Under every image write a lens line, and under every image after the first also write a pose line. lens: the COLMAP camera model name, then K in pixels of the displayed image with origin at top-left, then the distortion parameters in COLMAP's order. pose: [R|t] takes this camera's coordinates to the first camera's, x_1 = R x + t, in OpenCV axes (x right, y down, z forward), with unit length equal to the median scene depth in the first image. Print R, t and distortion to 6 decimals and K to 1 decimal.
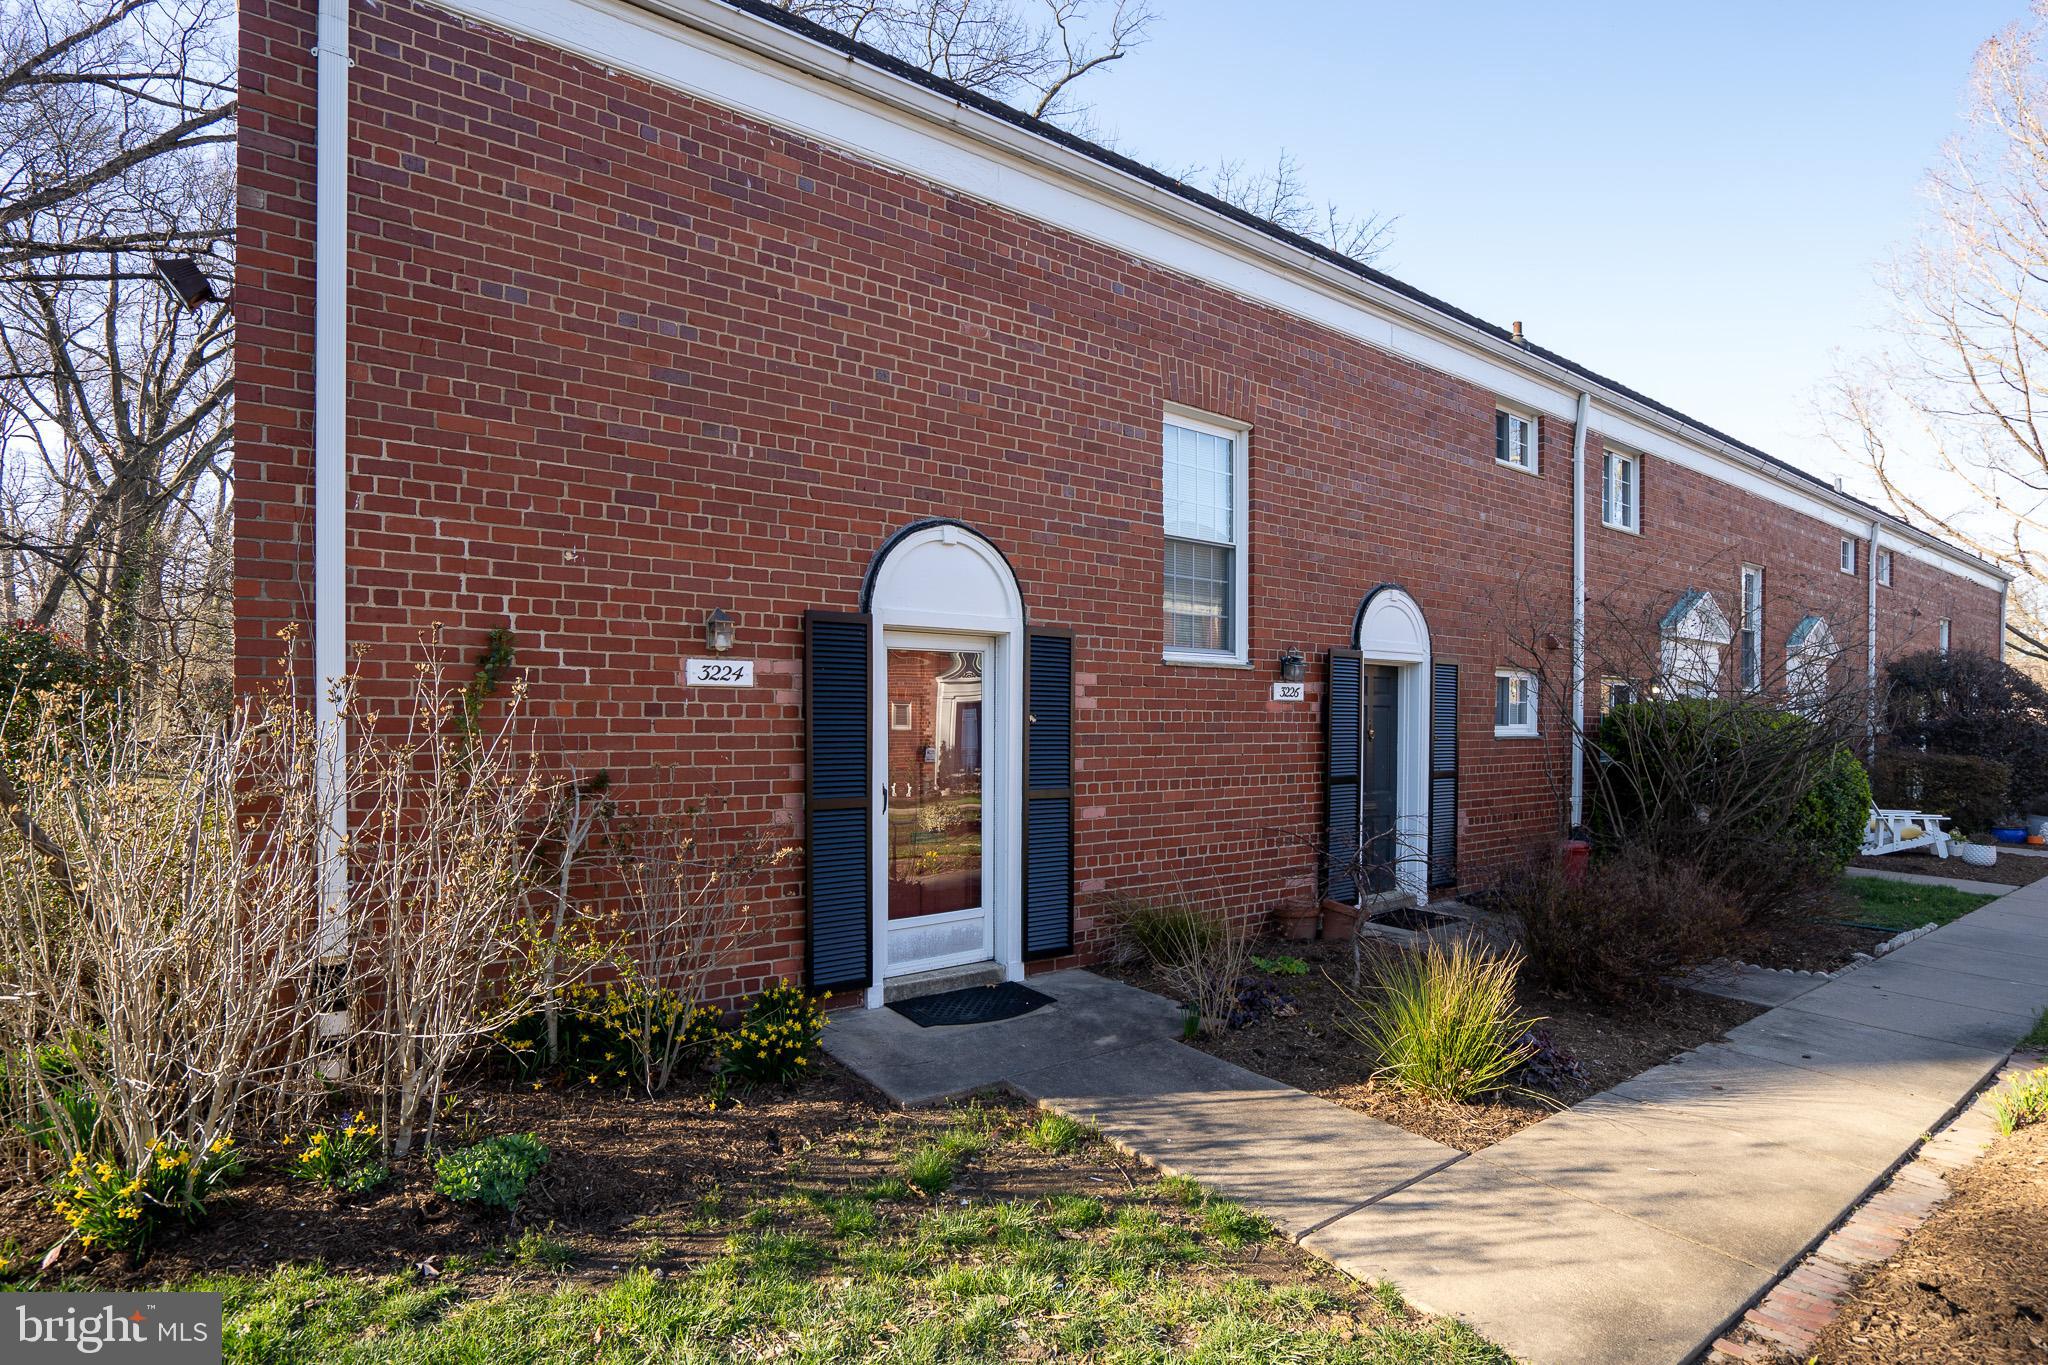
lens RADIAL K [[1085.9, 0, 1024.0], [0, 1085.9, 682.5], [0, 0, 1]] dist [-0.078695, 0.036073]
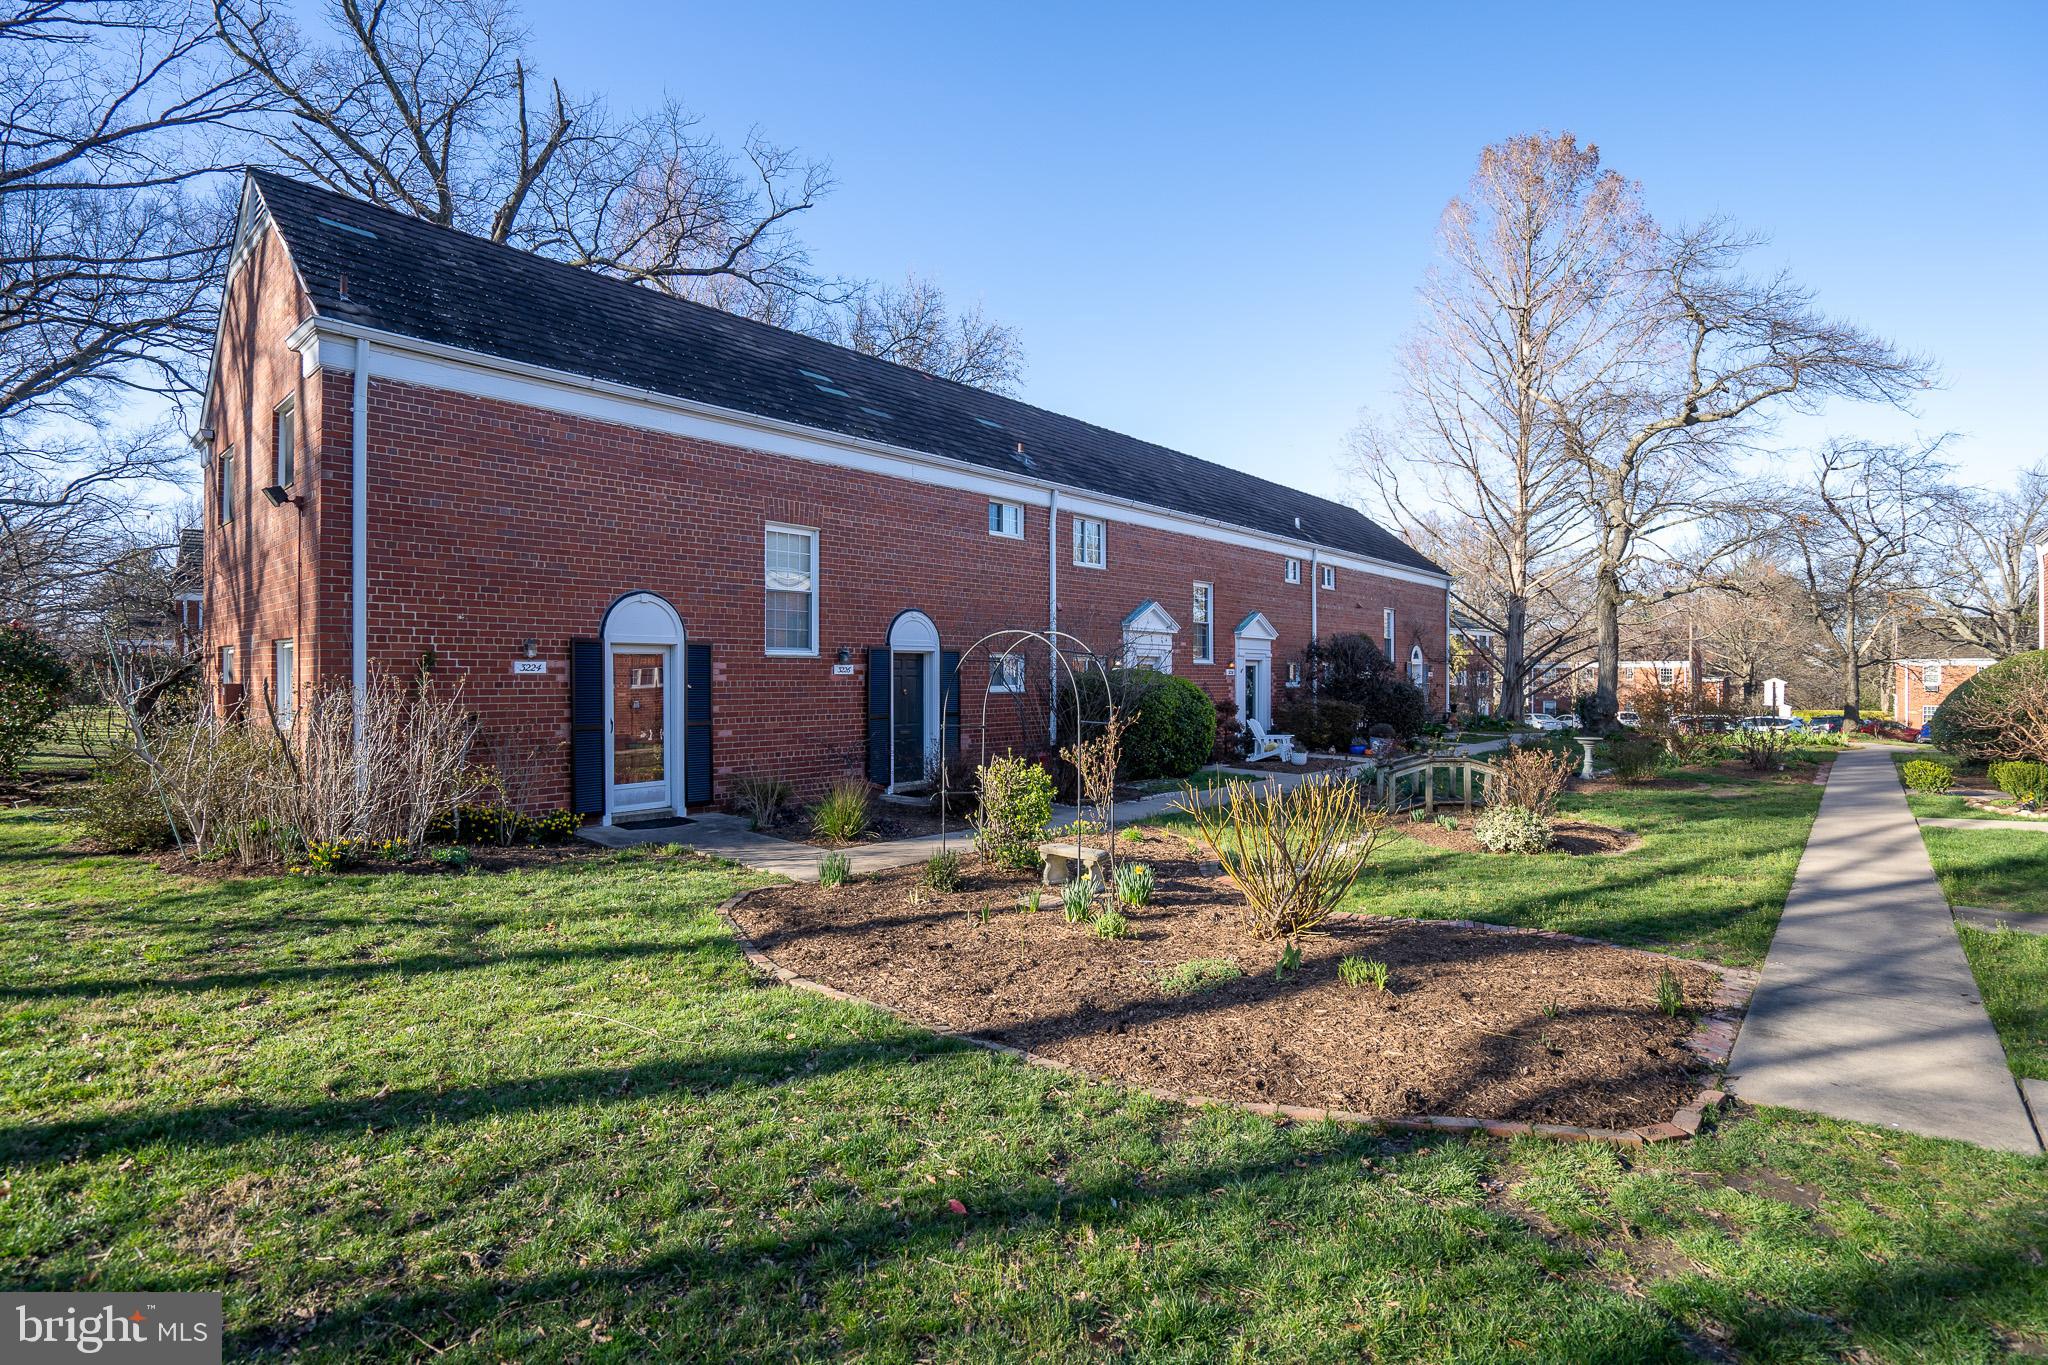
lens RADIAL K [[1025.2, 0, 1011.4], [0, 1025.2, 645.7], [0, 0, 1]] dist [-0.069108, 0.027677]
pose [[0.978389, -0.000948, 0.206773, 0.234482], [-0.000081, 0.999988, 0.004965, -0.059894], [-0.206775, -0.004874, 0.978376, -1.136049]]
